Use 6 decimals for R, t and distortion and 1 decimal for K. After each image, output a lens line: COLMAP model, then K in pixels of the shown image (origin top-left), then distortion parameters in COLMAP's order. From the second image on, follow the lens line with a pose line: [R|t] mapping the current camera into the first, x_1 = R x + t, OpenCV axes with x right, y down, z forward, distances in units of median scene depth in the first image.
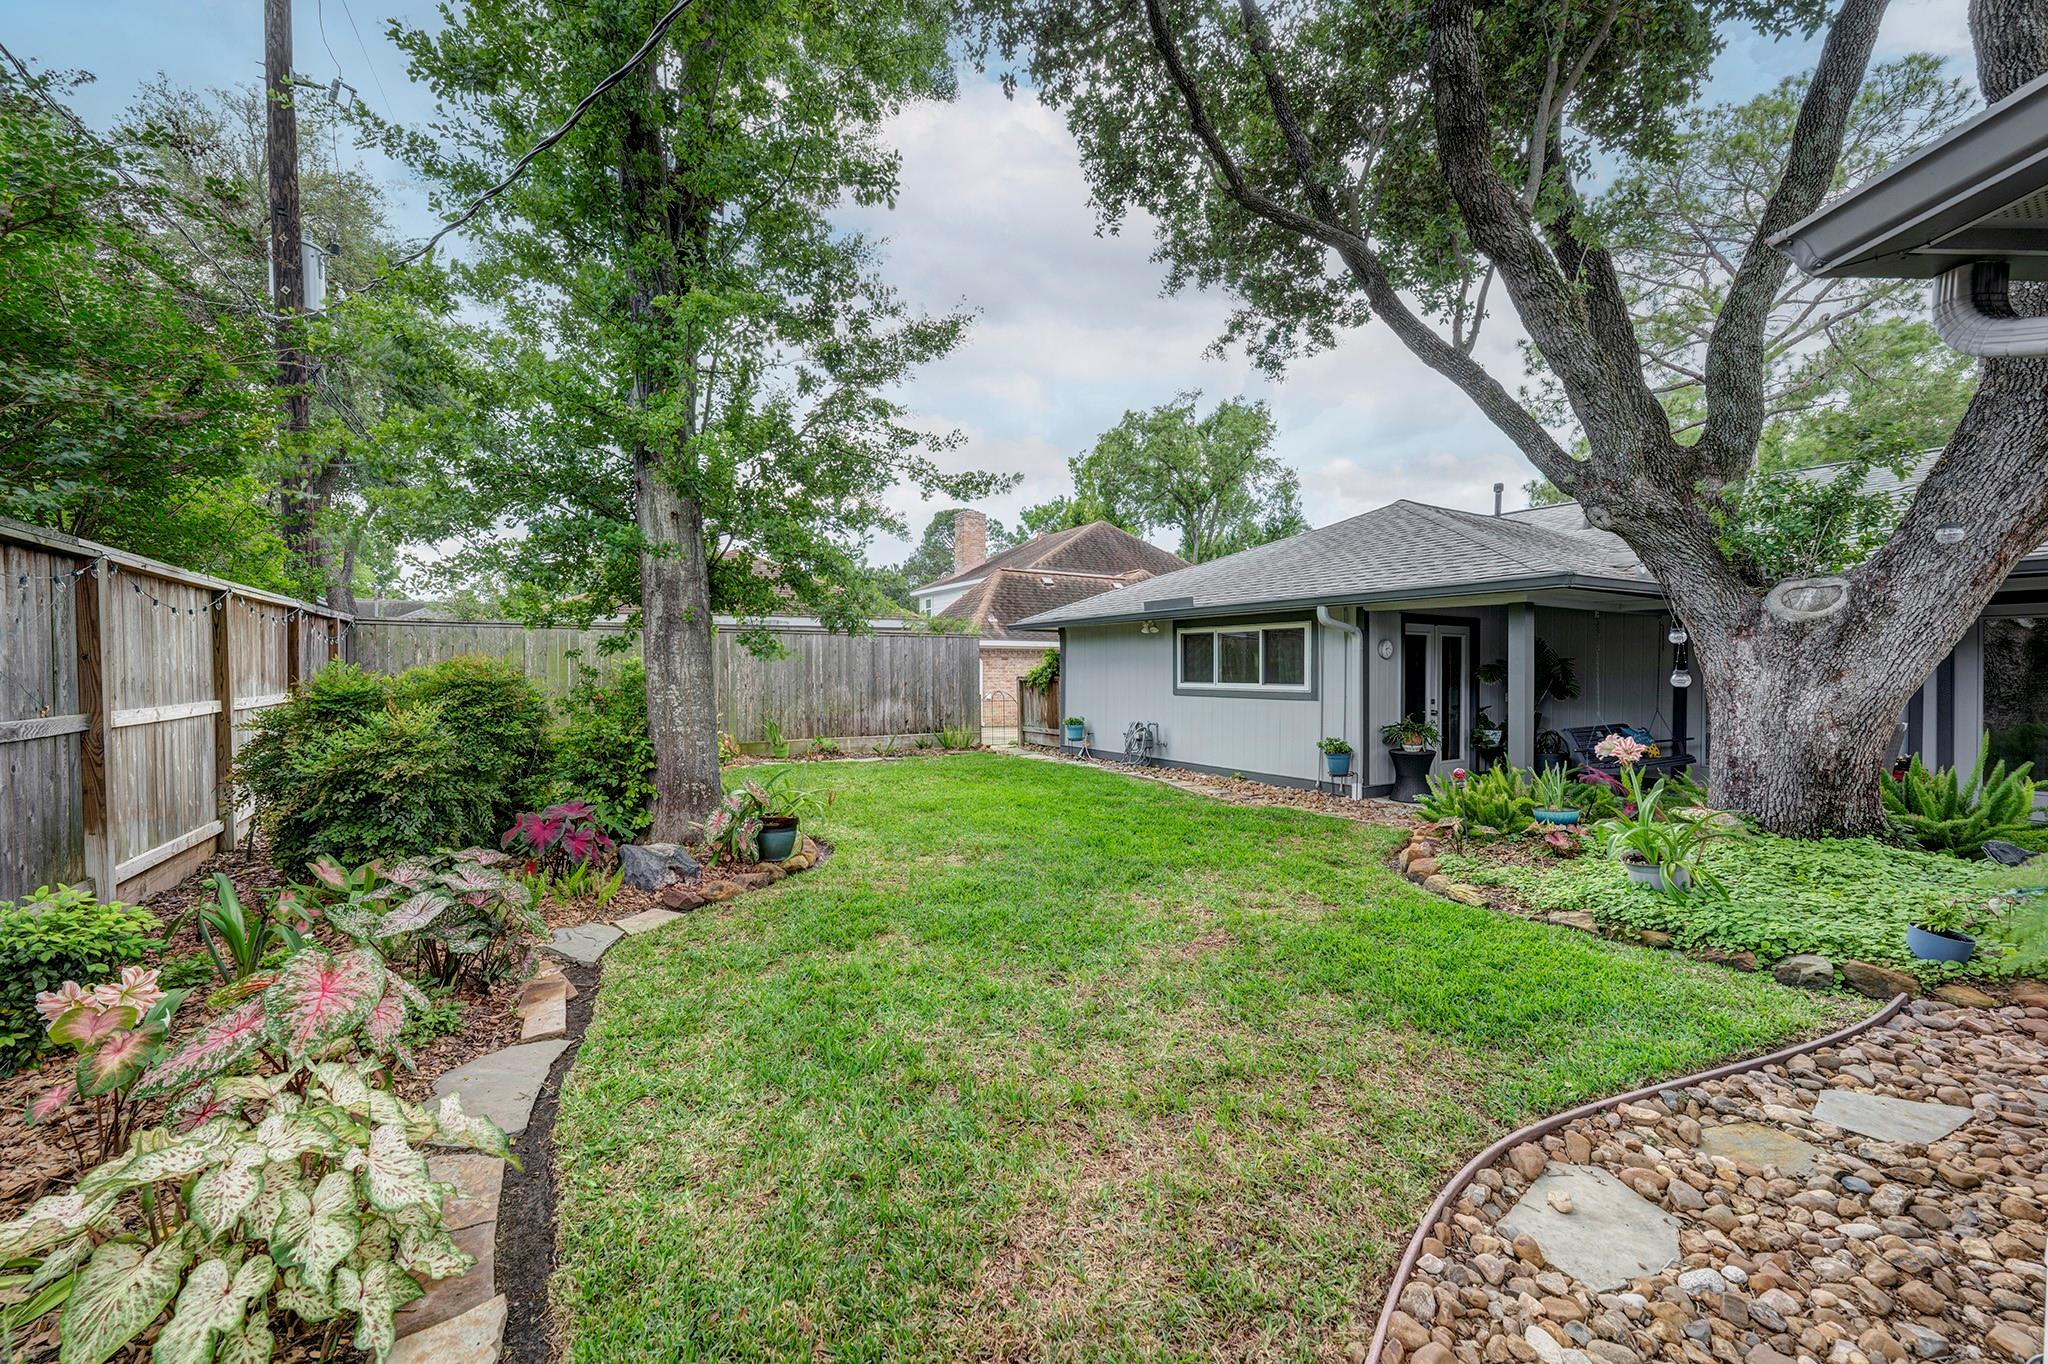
lens RADIAL K [[818.4, 0, 1024.0], [0, 818.4, 682.0], [0, 0, 1]] dist [-0.000288, -0.000383]
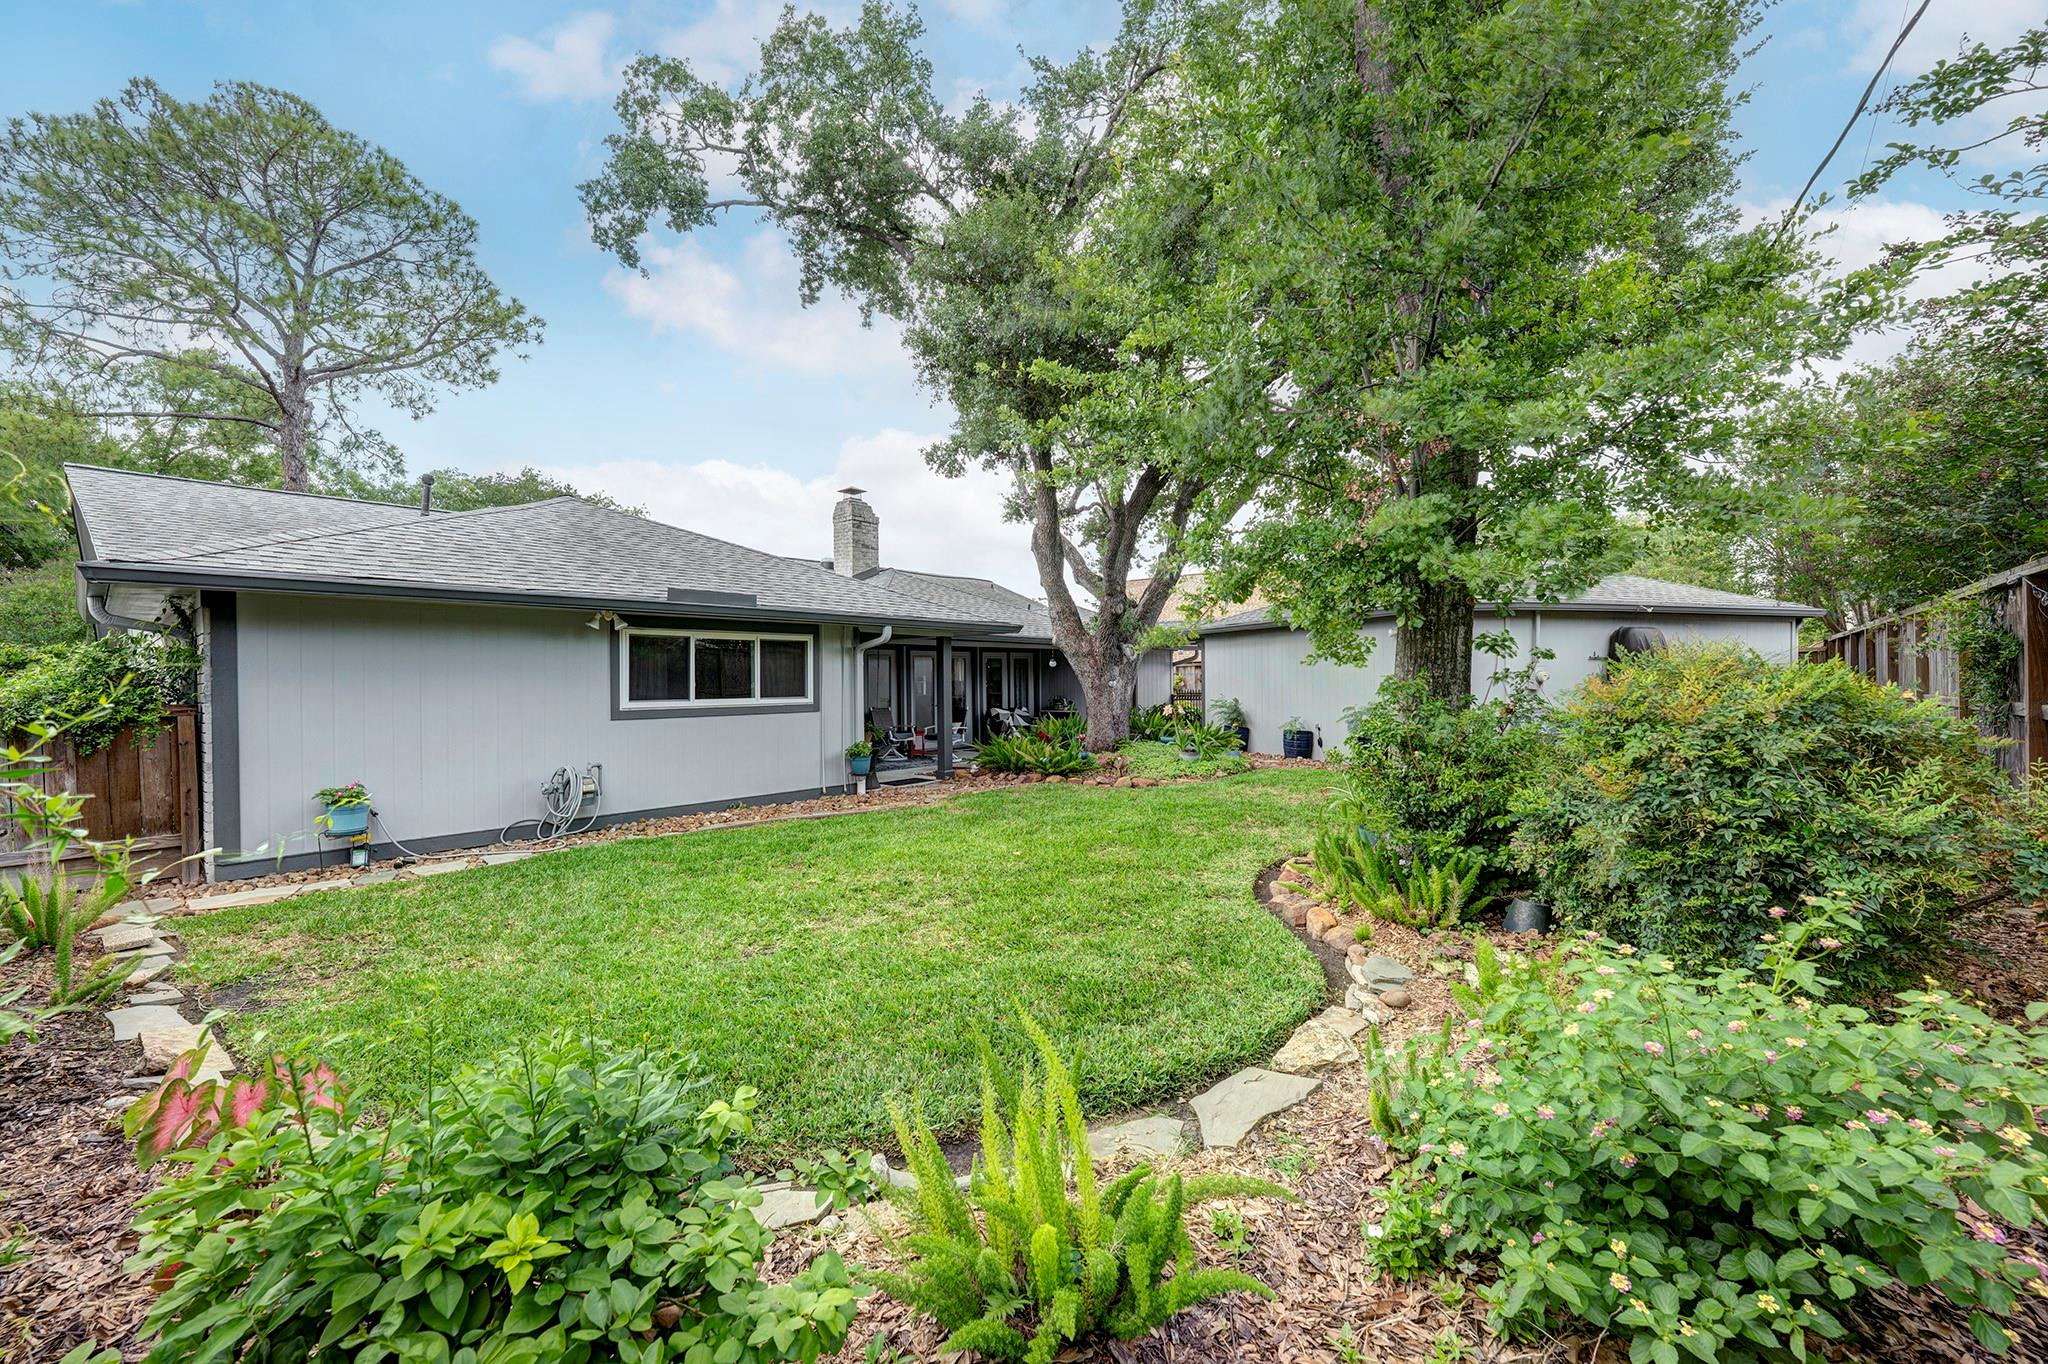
lens RADIAL K [[818.4, 0, 1024.0], [0, 818.4, 682.0], [0, 0, 1]] dist [-0.000288, -0.000383]
pose [[-0.317988, -0.000890, 0.948094, -0.645202], [0.020387, 0.999762, 0.007776, -0.016146], [-0.947875, 0.021801, -0.317894, 0.974160]]
